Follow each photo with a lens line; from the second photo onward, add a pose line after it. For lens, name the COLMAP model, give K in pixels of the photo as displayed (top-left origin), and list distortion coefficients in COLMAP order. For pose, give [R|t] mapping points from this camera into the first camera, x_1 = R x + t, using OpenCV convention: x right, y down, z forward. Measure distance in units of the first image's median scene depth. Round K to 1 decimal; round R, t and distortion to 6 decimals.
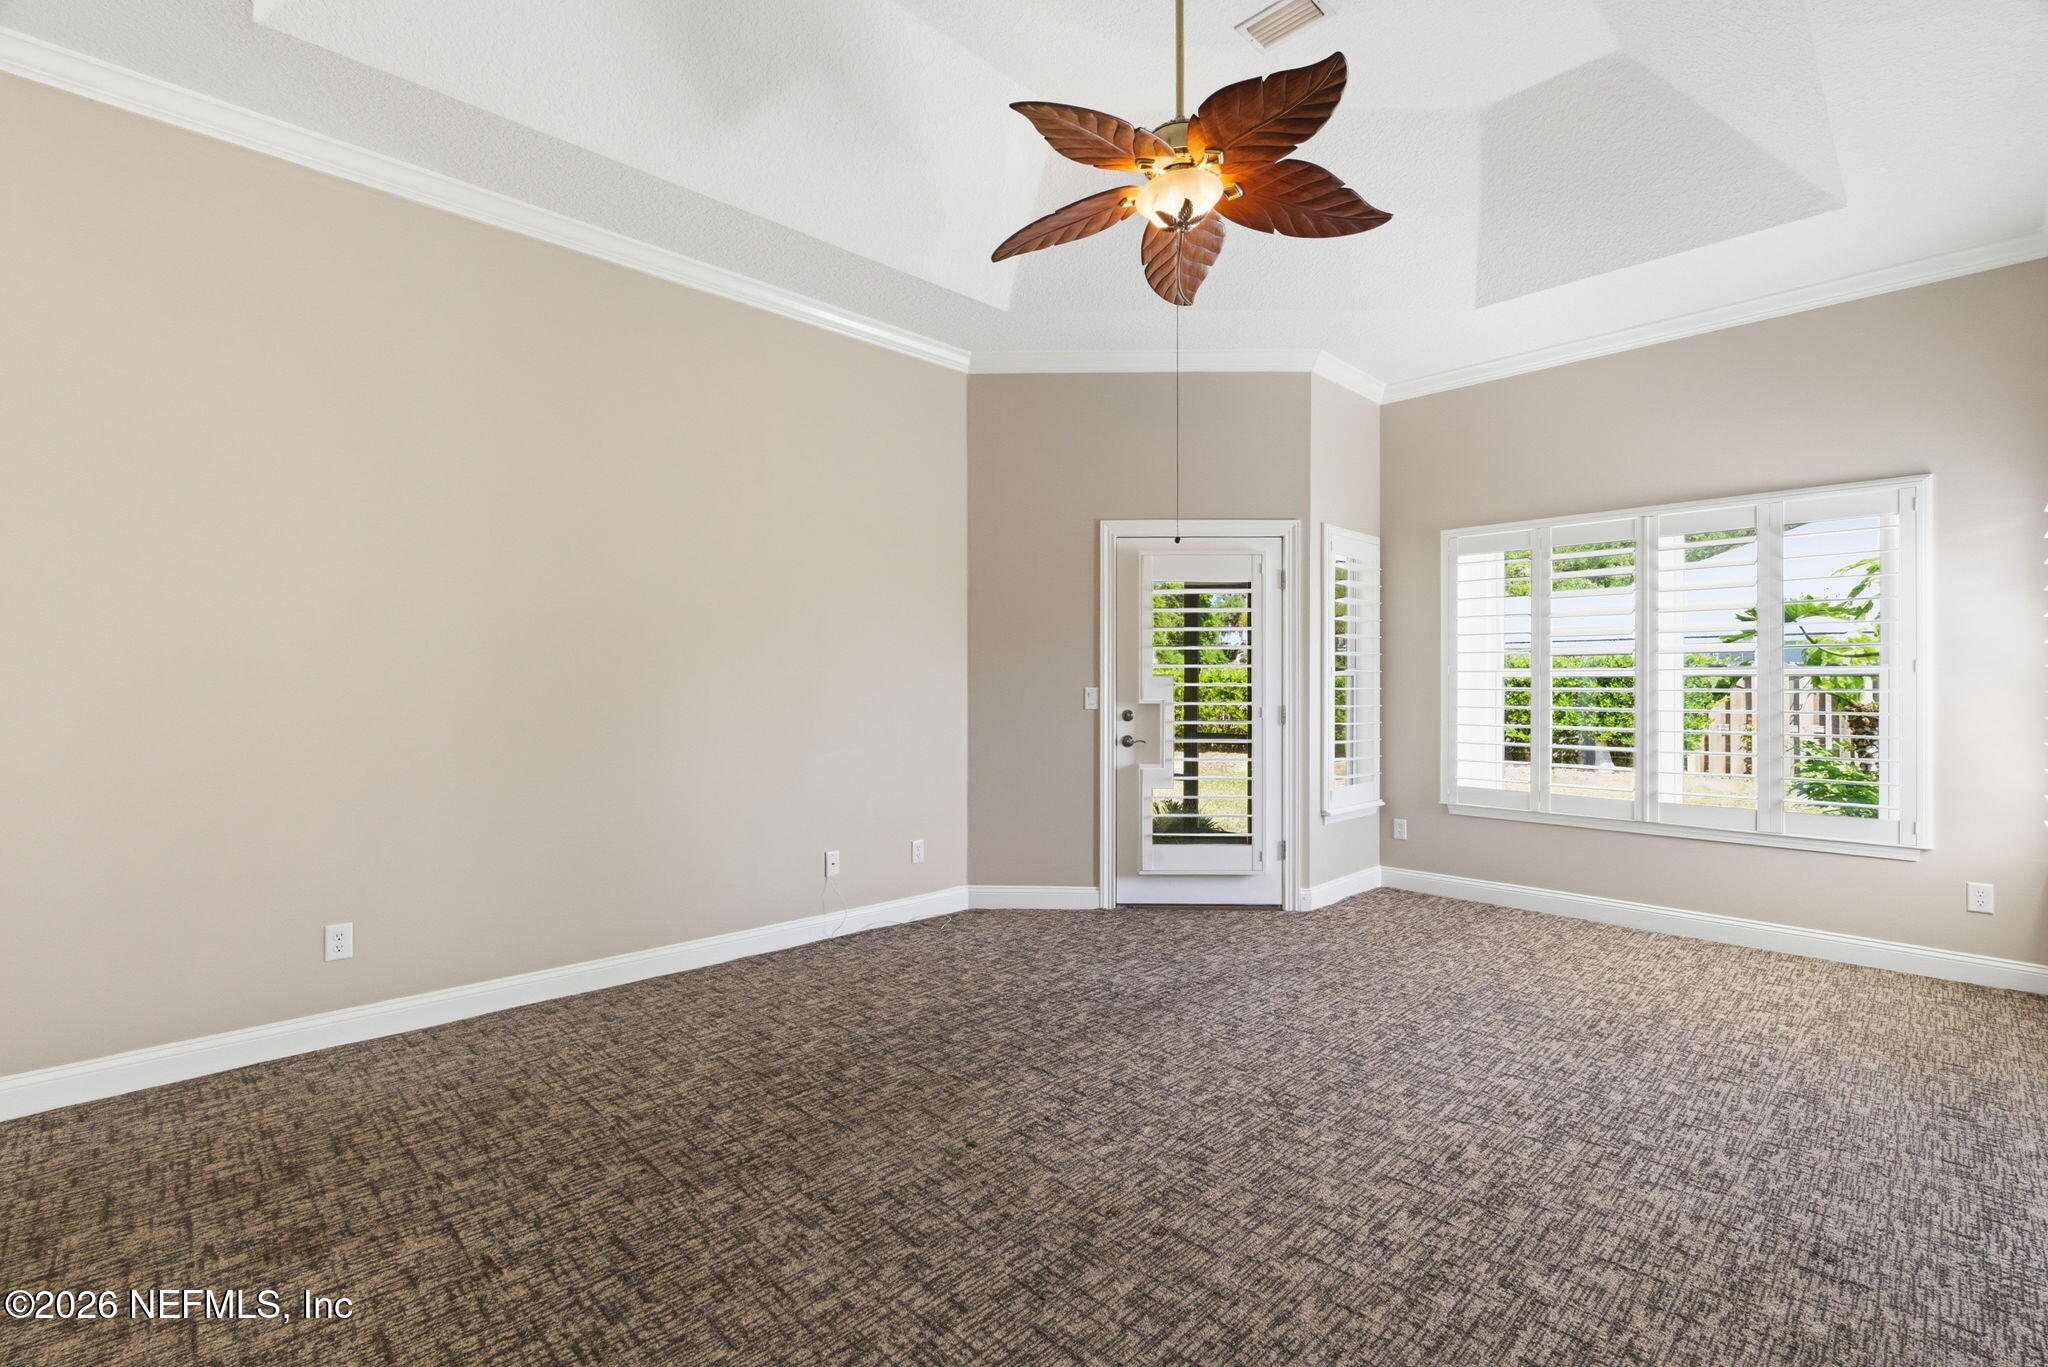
lens RADIAL K [[902.0, 0, 1028.9], [0, 902.0, 685.0], [0, 0, 1]] dist [-0.011151, 0.000478]
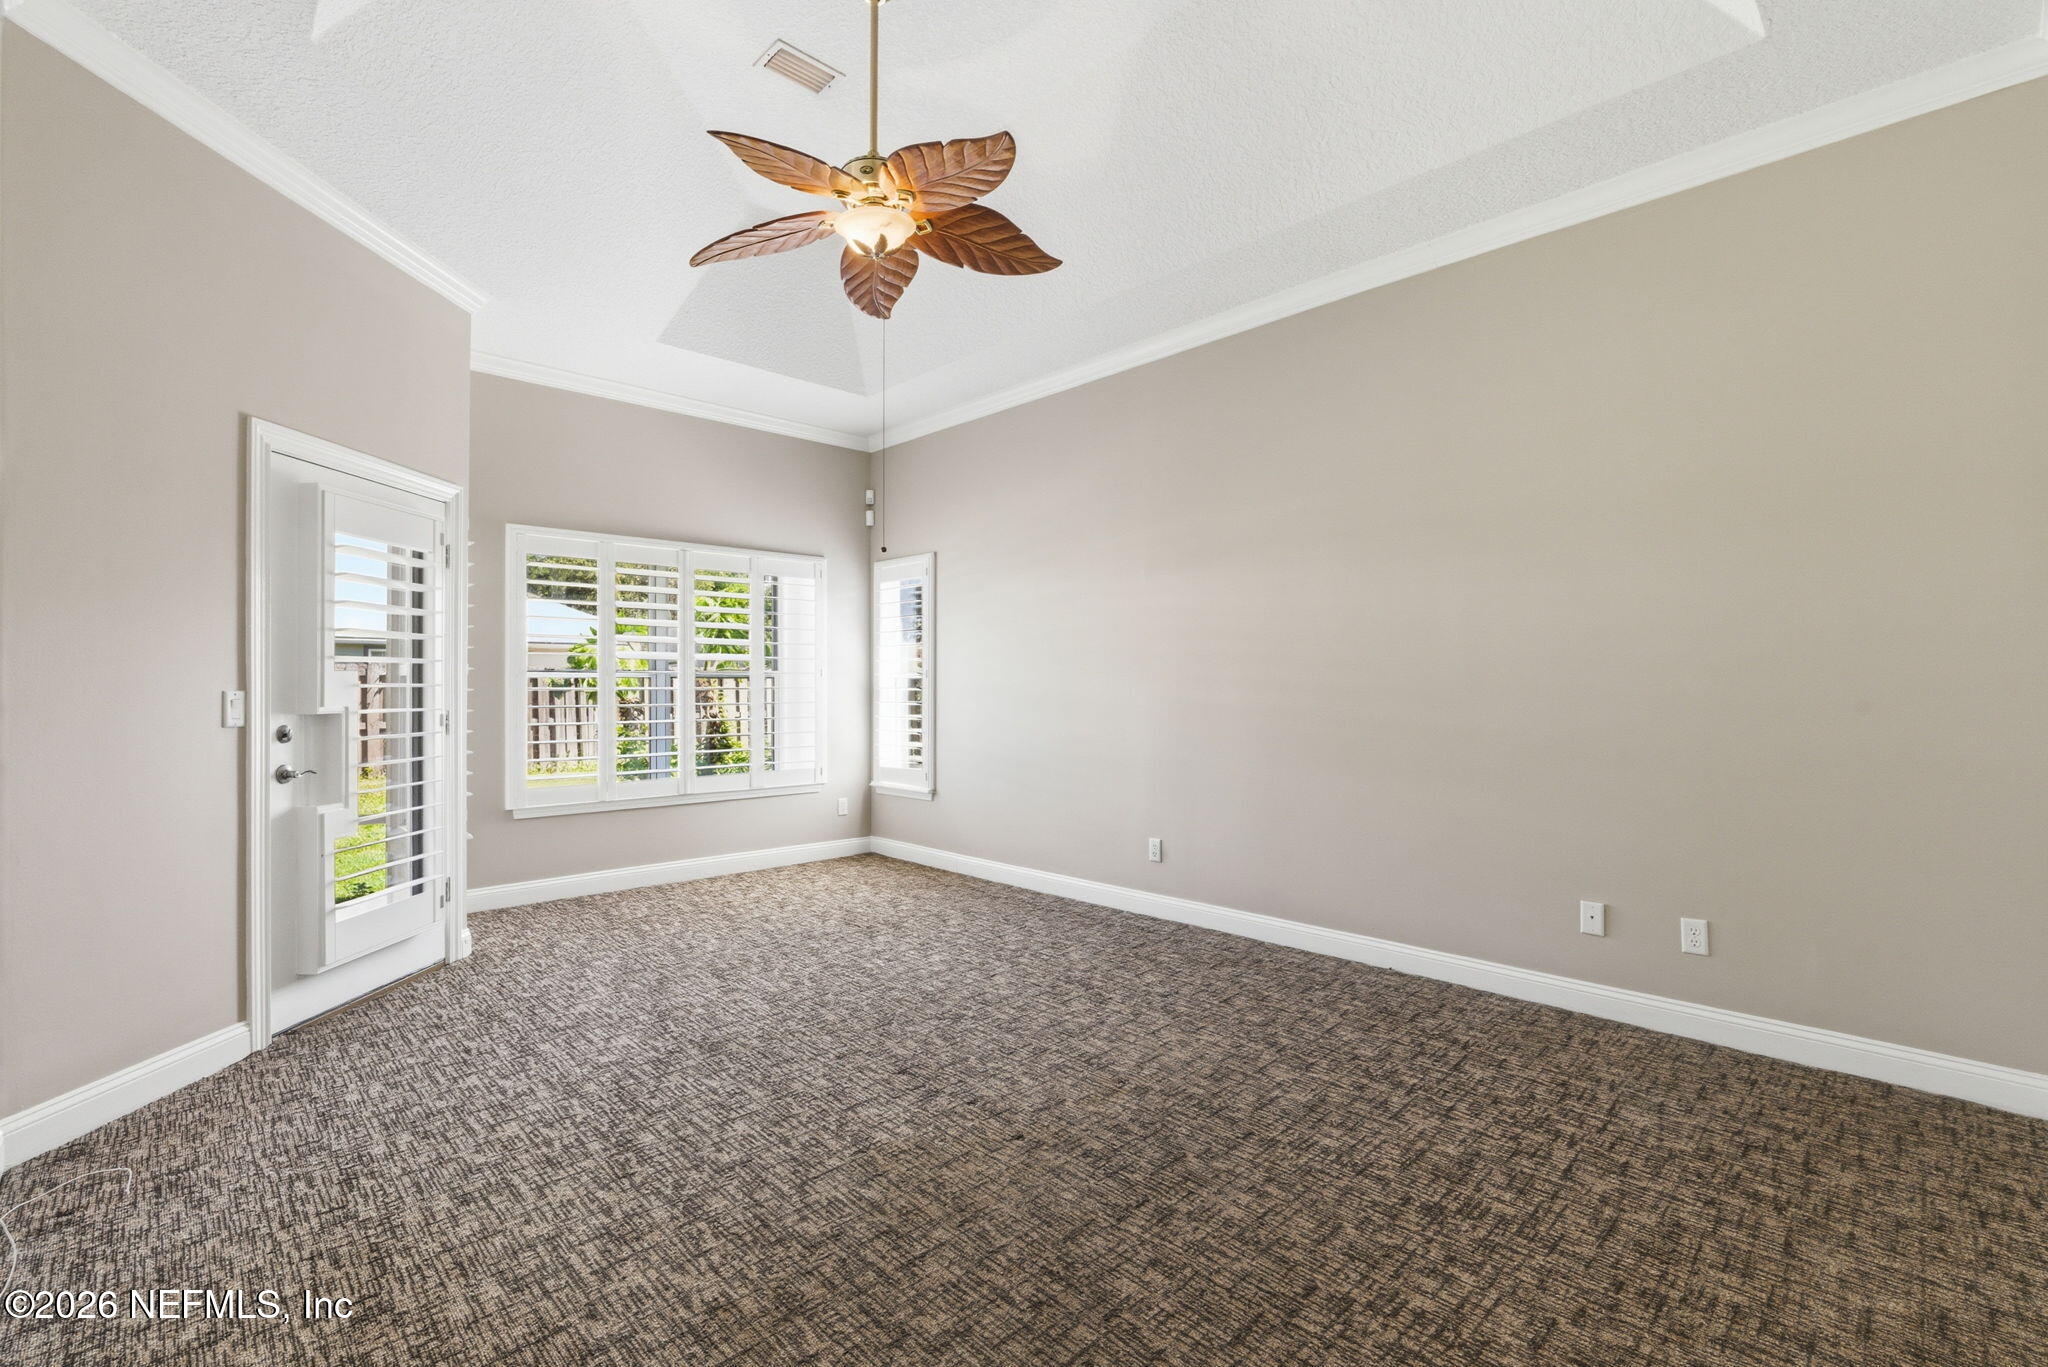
lens RADIAL K [[902.0, 0, 1028.6], [0, 902.0, 683.2], [0, 0, 1]] dist [-0.011151, 0.000478]
pose [[0.010906, 0.000241, 0.999940, -0.692229], [0.002570, 0.999997, -0.000269, -0.000646], [-0.999937, 0.002572, 0.010906, 0.626460]]
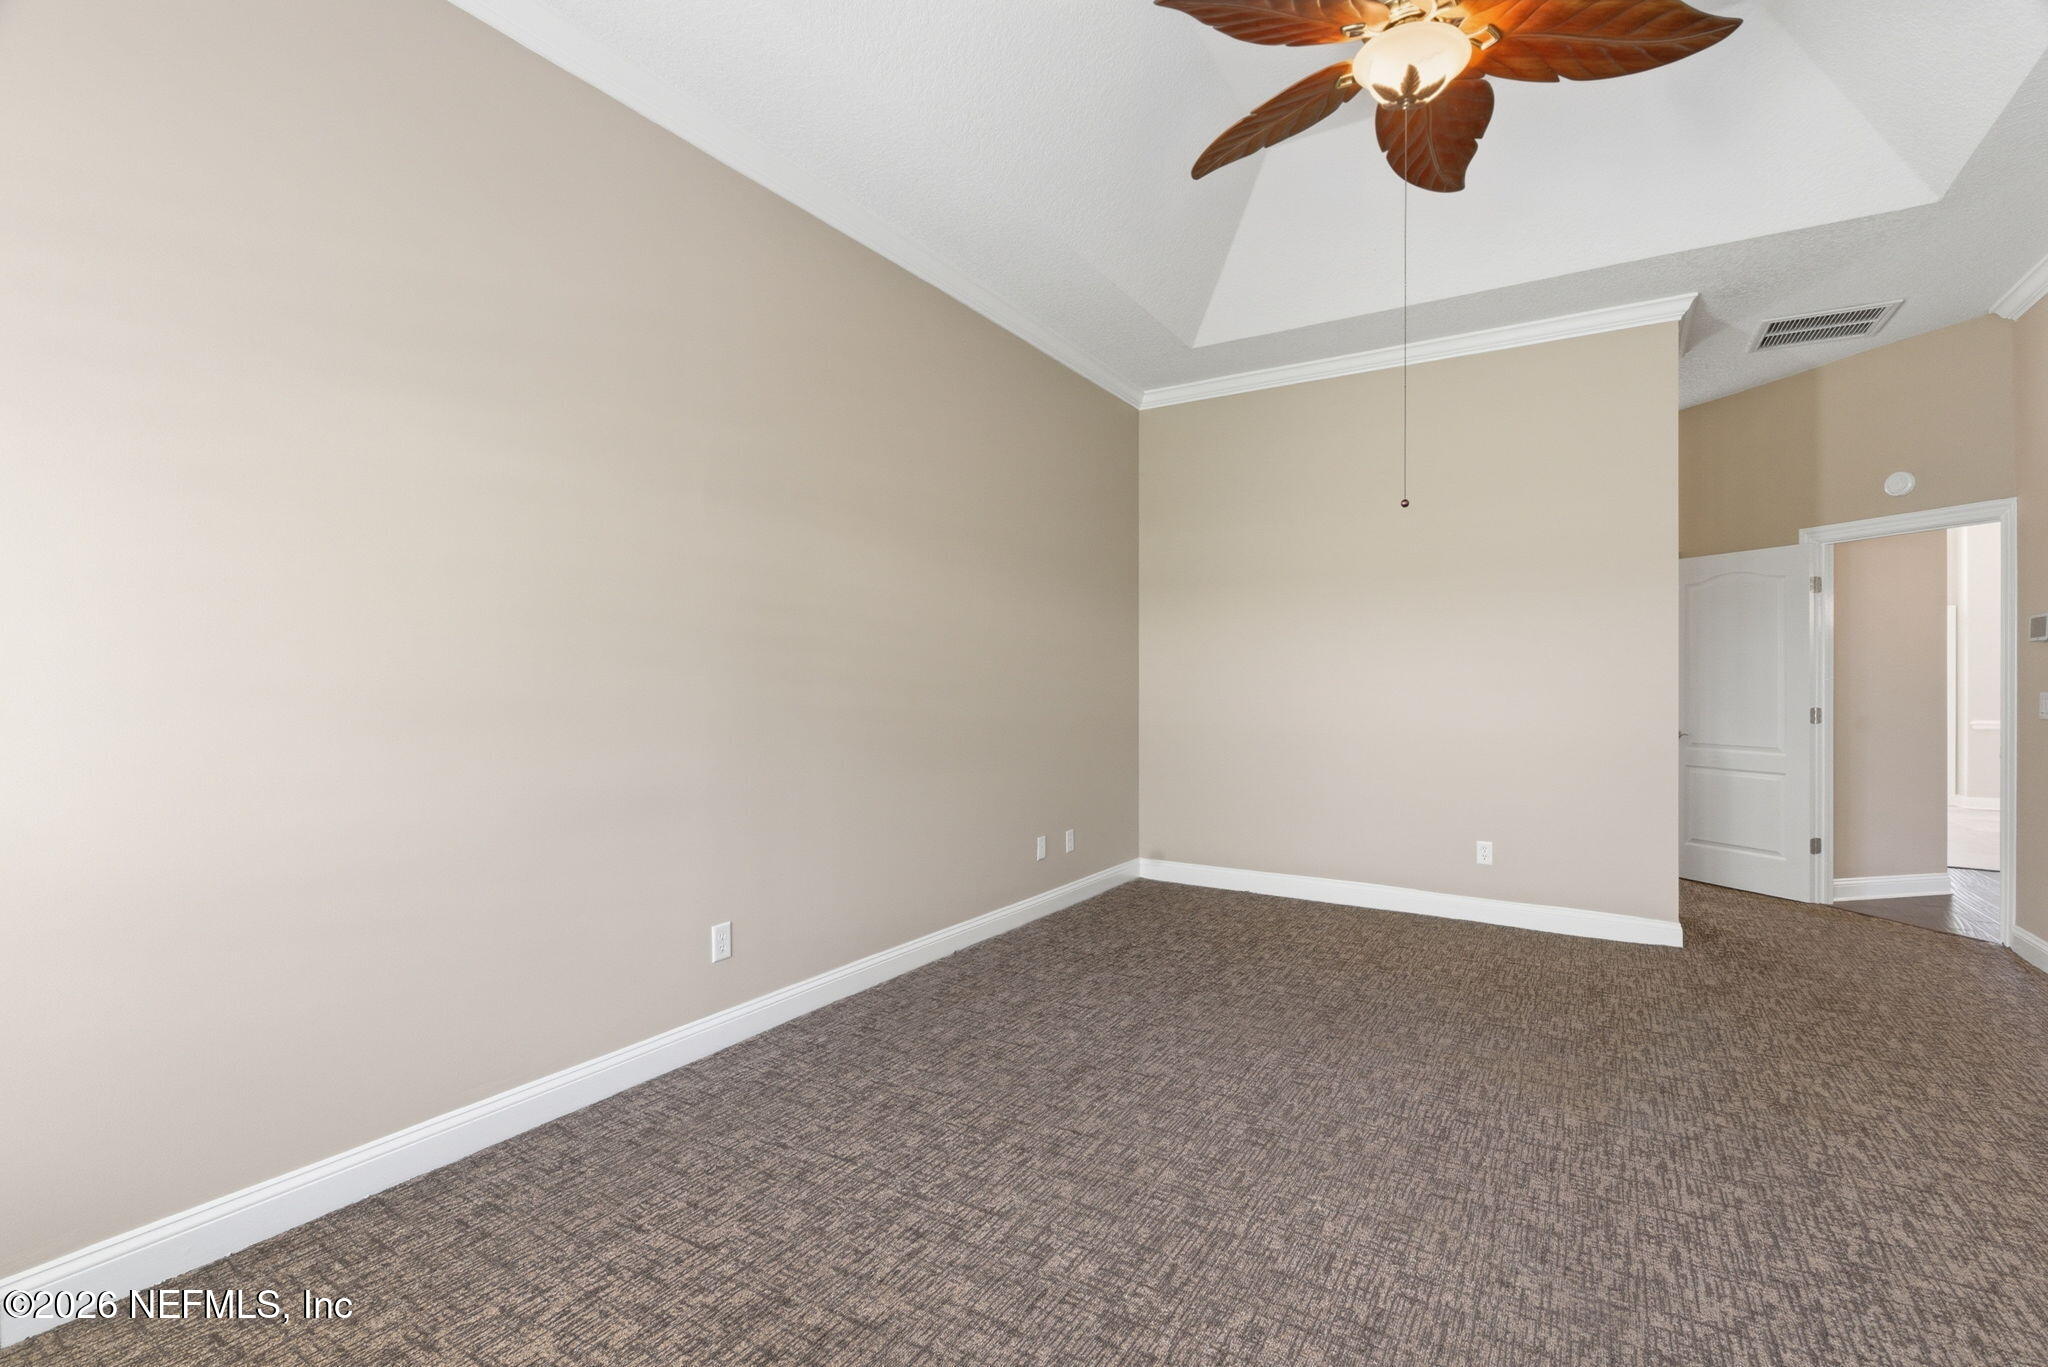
lens RADIAL K [[905.7, 0, 1024.1], [0, 905.7, 684.1], [0, 0, 1]] dist [0.000866, -0.001004]
pose [[-0.974310, -0.010131, -0.224983, 0.521667], [-0.010152, 0.999948, -0.001063, 0.003548], [0.224982, 0.001248, -0.974362, 1.314868]]
